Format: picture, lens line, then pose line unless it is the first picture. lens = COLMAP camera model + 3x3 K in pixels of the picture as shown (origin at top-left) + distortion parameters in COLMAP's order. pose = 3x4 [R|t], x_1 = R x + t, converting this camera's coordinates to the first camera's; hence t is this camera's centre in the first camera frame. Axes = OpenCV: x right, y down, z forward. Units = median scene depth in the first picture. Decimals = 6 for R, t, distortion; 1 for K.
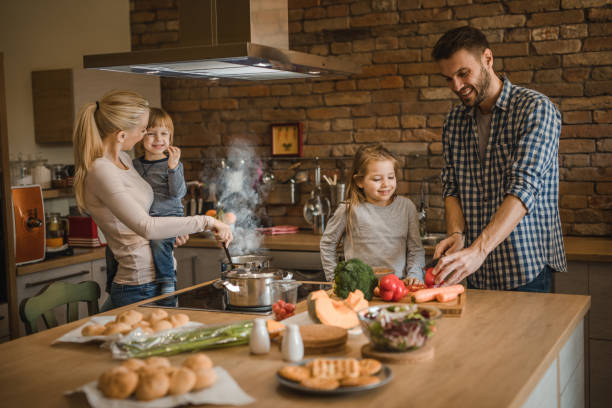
lens RADIAL K [[861.4, 0, 306.0], [0, 861.4, 204.0], [0, 0, 1]] dist [0.000832, 0.048716]
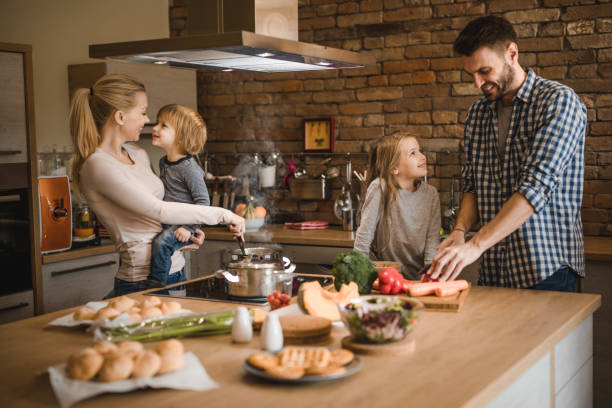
lens RADIAL K [[861.4, 0, 306.0], [0, 861.4, 204.0], [0, 0, 1]] dist [0.000832, 0.048716]
pose [[0.996797, 0.016380, -0.078275, 0.045305], [-0.016424, 0.999865, 0.000082, 0.005910], [0.078265, 0.001204, 0.996932, 0.005392]]
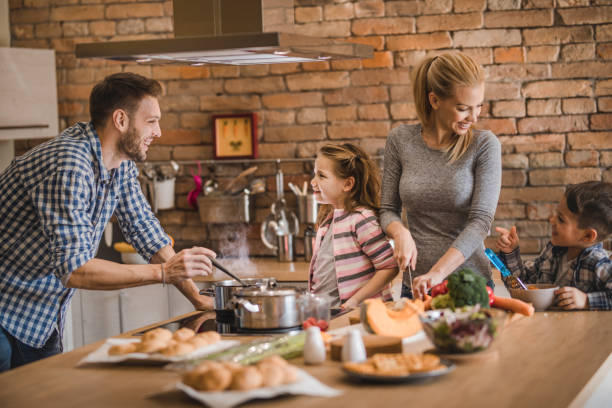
lens RADIAL K [[1463.6, 0, 306.0], [0, 1463.6, 204.0], [0, 0, 1]] dist [0.014278, -0.284412]
pose [[0.993366, -0.017256, 0.113693, -0.114810], [0.020266, 0.999473, -0.025374, 0.018475], [-0.113196, 0.027509, 0.993192, -0.282644]]
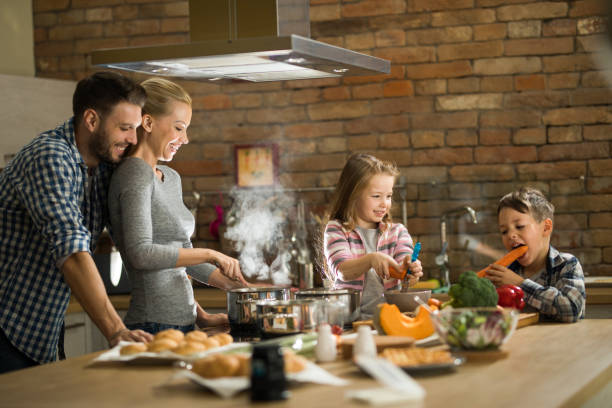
lens RADIAL K [[1463.6, 0, 306.0], [0, 1463.6, 204.0], [0, 0, 1]] dist [0.014278, -0.284412]
pose [[0.995740, -0.011604, 0.091477, -0.103759], [0.018359, 0.997136, -0.073361, 0.055889], [-0.090364, 0.074728, 0.993101, -0.281754]]
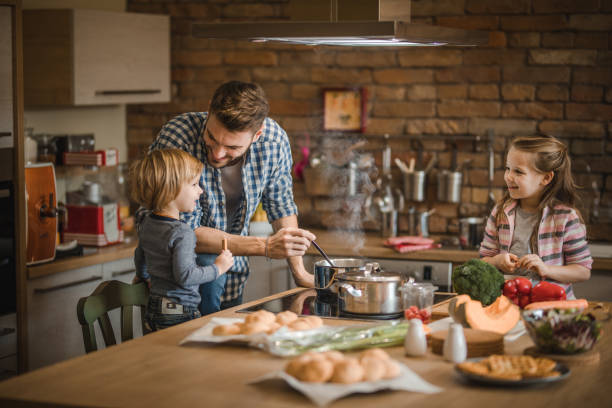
lens RADIAL K [[1463.6, 0, 306.0], [0, 1463.6, 204.0], [0, 0, 1]] dist [0.014278, -0.284412]
pose [[0.998645, 0.026775, 0.044626, -0.118597], [-0.027091, 0.999612, 0.006508, -0.000388], [-0.044434, -0.007709, 0.998983, -0.286593]]
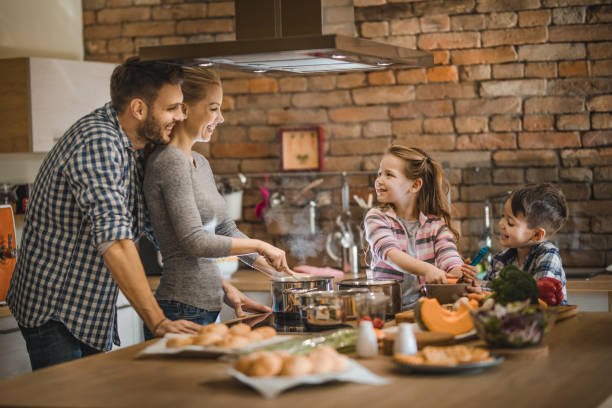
lens RADIAL K [[1463.6, 0, 306.0], [0, 1463.6, 204.0], [0, 0, 1]] dist [0.014278, -0.284412]
pose [[0.998212, -0.007735, 0.059264, -0.102612], [0.010674, 0.998720, -0.049433, 0.039083], [-0.058806, 0.049977, 0.997018, -0.297845]]
